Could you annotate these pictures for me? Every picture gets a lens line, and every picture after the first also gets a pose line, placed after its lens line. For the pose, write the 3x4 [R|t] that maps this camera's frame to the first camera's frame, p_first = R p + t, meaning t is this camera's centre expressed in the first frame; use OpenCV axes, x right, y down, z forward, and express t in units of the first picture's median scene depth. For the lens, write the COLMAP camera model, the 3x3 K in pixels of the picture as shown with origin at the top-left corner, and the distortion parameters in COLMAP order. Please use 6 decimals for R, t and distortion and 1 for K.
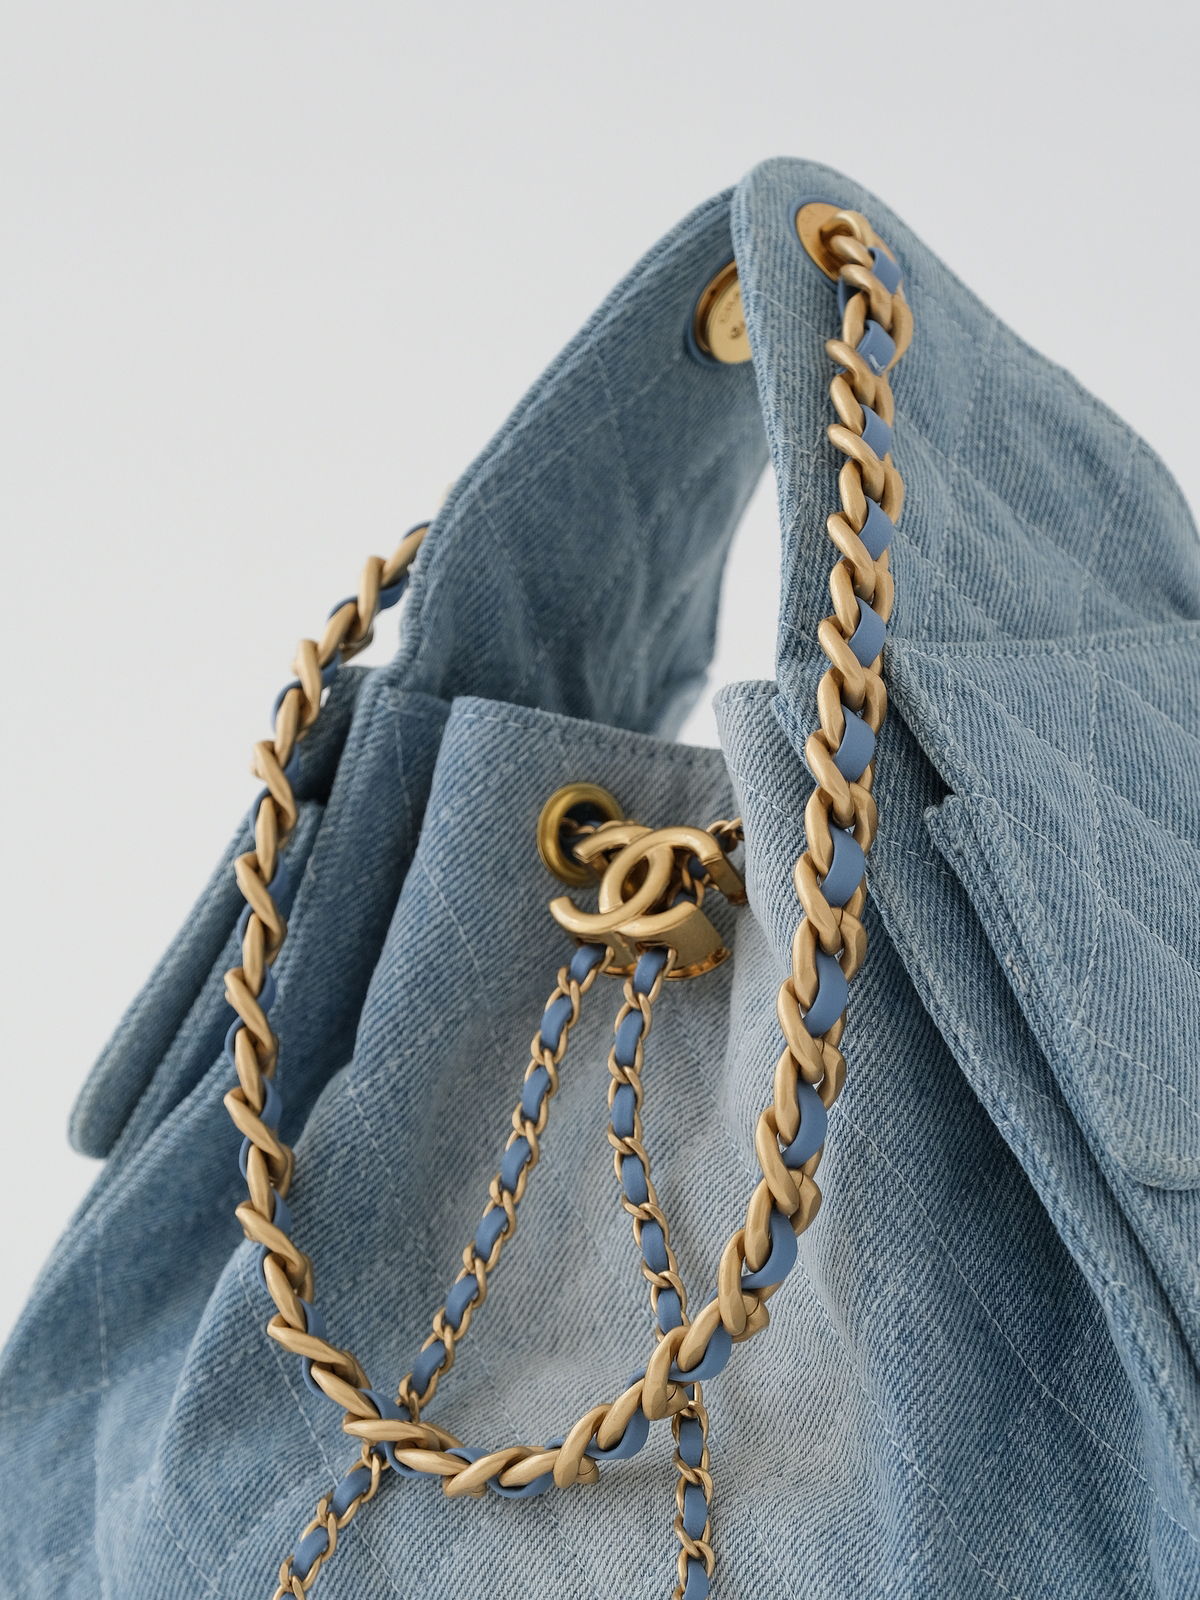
lens RADIAL K [[4534.0, 0, 596.9], [0, 4534.0, 800.4], [0, 0, 1]] dist [-0.135307, 0.000000]
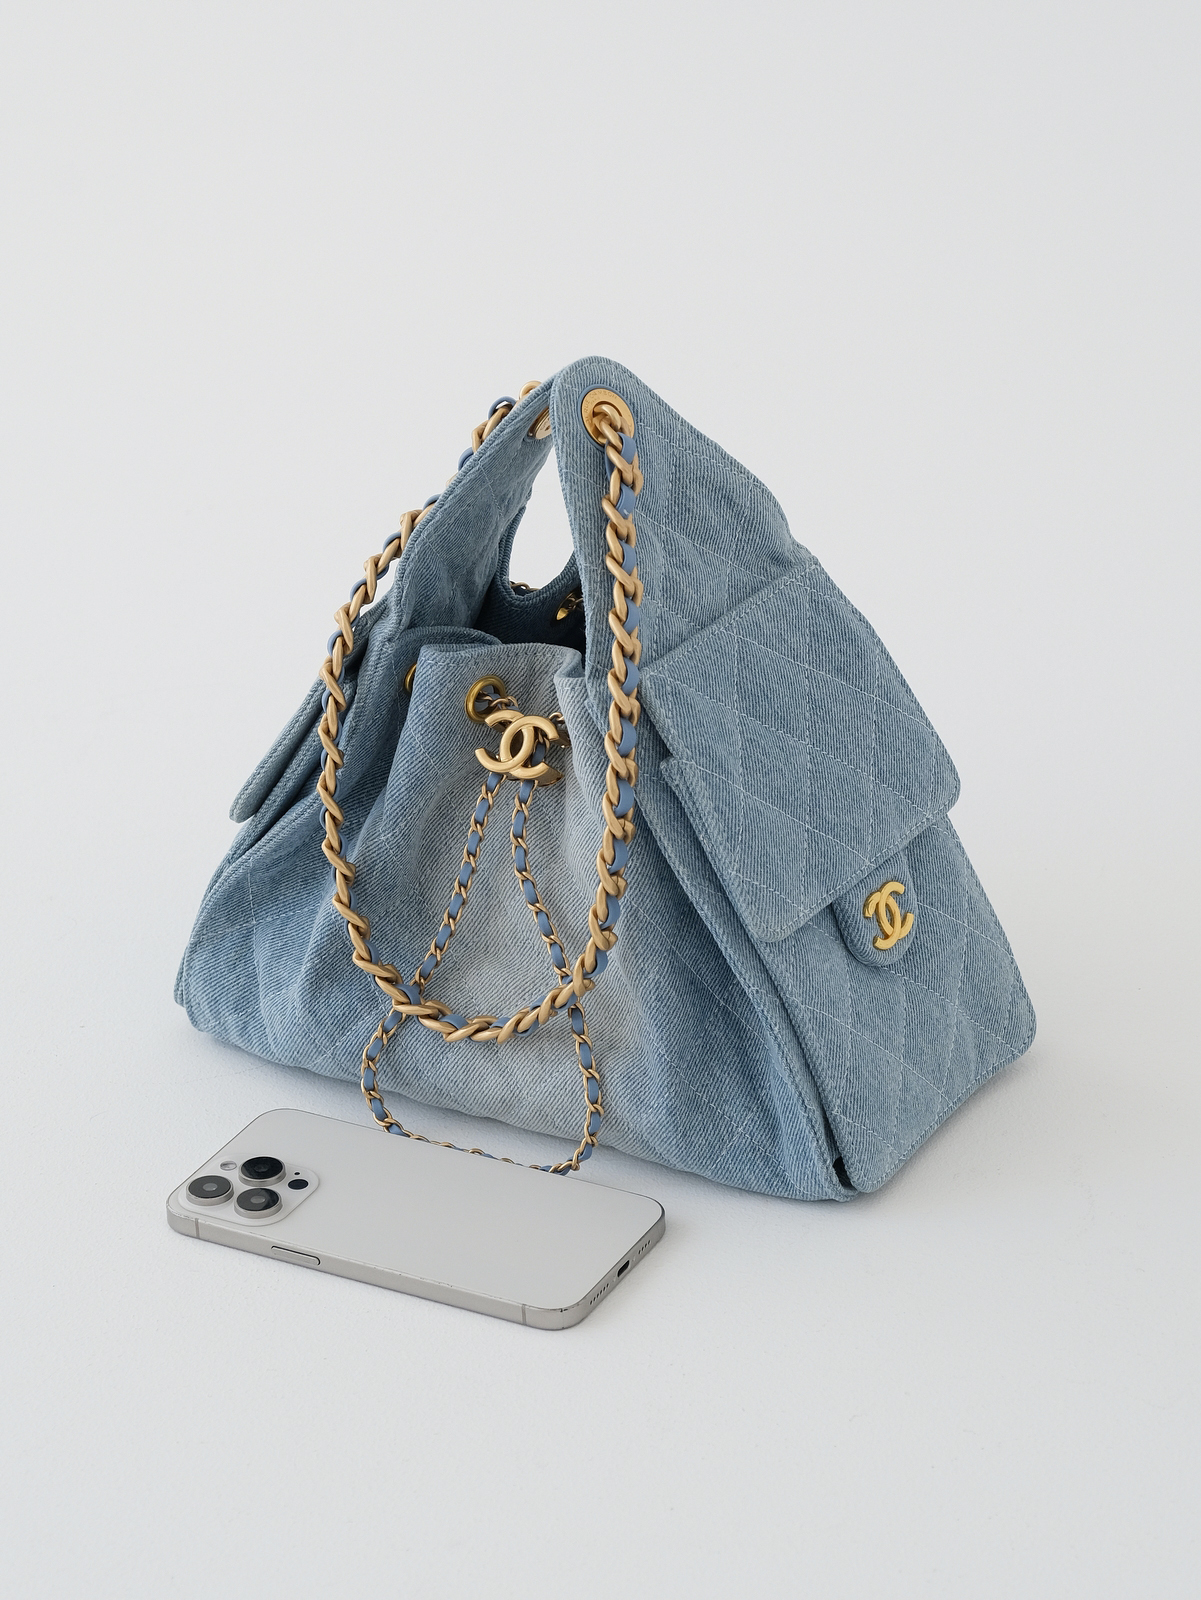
lens RADIAL K [[3571.4, 0, 608.1], [0, 3571.4, 798.6], [0, 0, 1]] dist [-0.596747, 0.000000]
pose [[0.995569, -0.061301, 0.071302, -0.068240], [0.031908, 0.933534, 0.357066, -0.544213], [-0.088452, -0.353209, 0.931354, -0.533820]]
